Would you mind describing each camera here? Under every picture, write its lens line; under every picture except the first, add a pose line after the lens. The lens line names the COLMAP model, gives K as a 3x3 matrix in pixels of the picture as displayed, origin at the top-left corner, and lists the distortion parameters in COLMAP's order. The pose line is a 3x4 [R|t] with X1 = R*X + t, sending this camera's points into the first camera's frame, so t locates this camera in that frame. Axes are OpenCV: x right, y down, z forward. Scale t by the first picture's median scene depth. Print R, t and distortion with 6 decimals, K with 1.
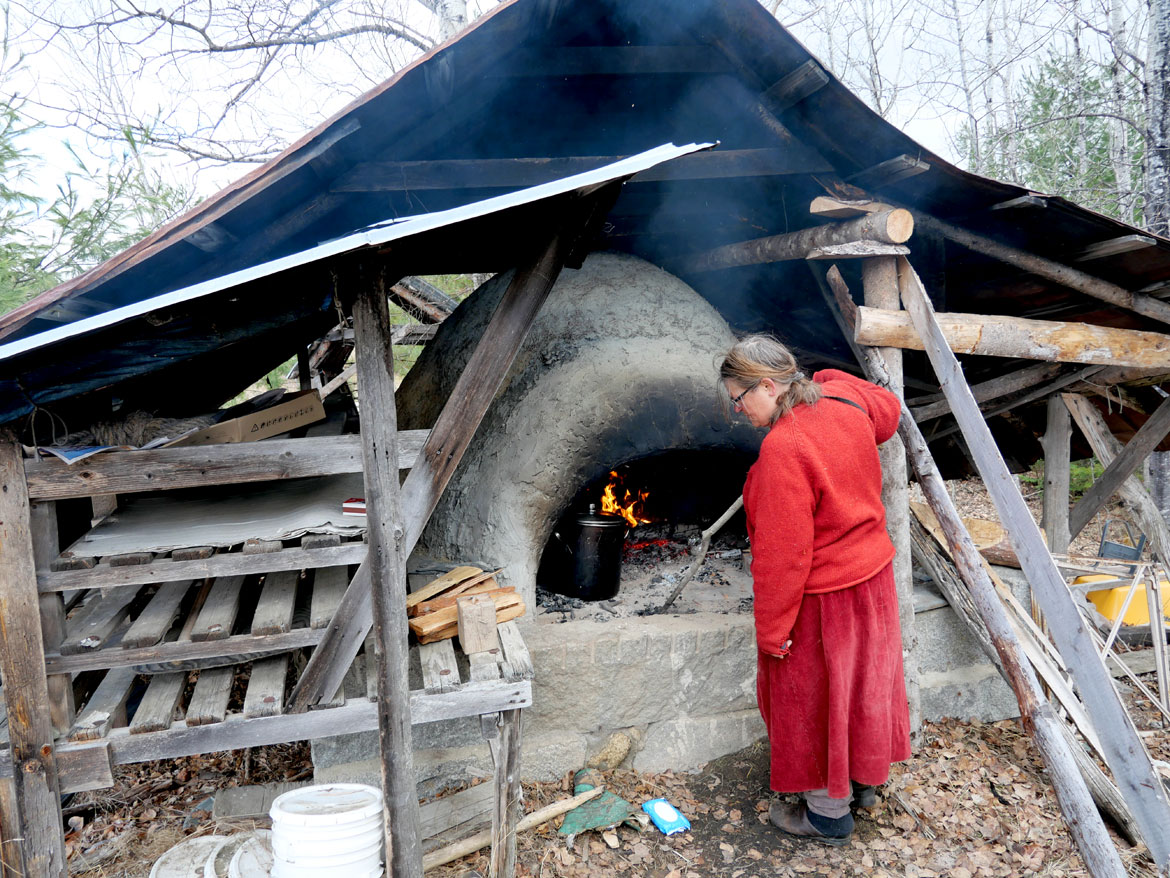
lens RADIAL K [[833.2, 0, 591.9], [0, 833.2, 420.5], [0, 0, 1]] dist [-0.027735, -0.001681]
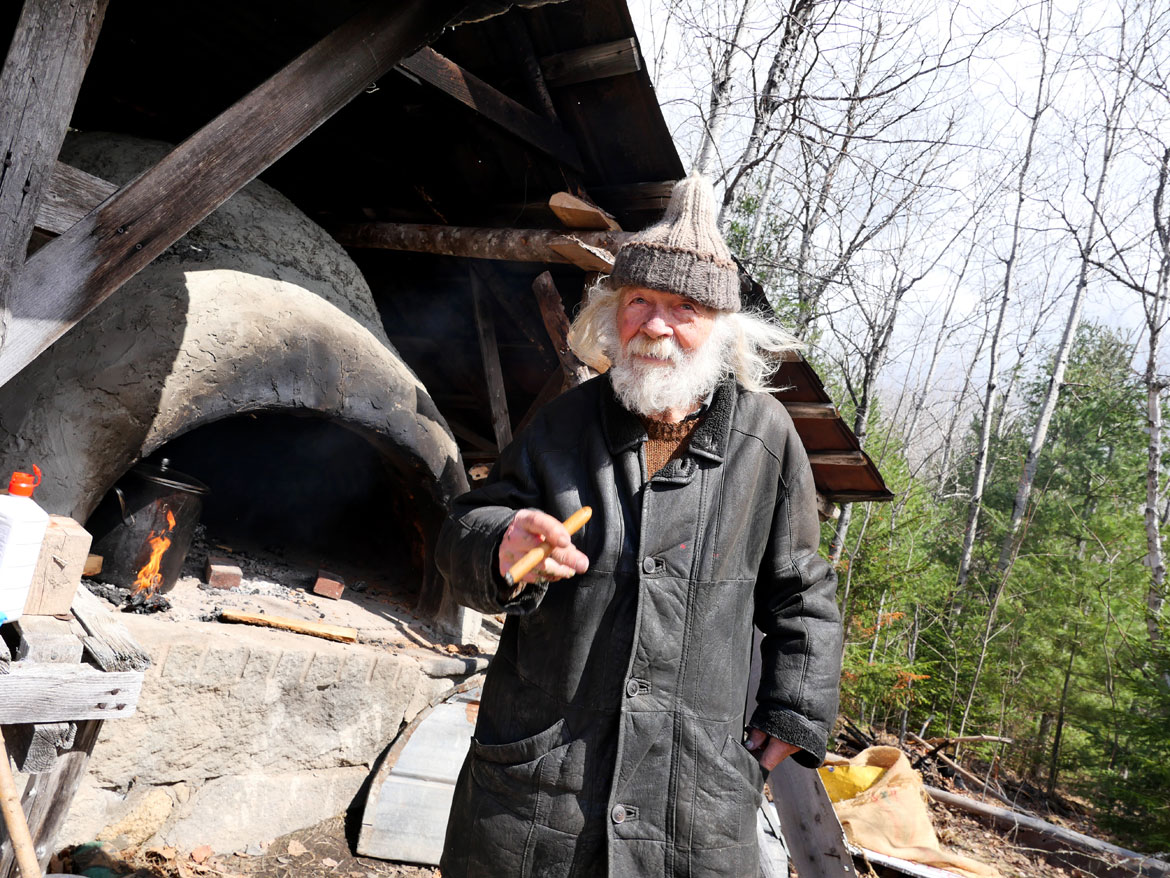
lens RADIAL K [[833.2, 0, 591.9], [0, 833.2, 420.5], [0, 0, 1]] dist [-0.027735, -0.001681]
pose [[0.770070, 0.287547, 0.569482, -0.159603], [-0.225742, 0.957726, -0.178327, 0.136219], [-0.596685, 0.008768, 0.802427, 0.273850]]
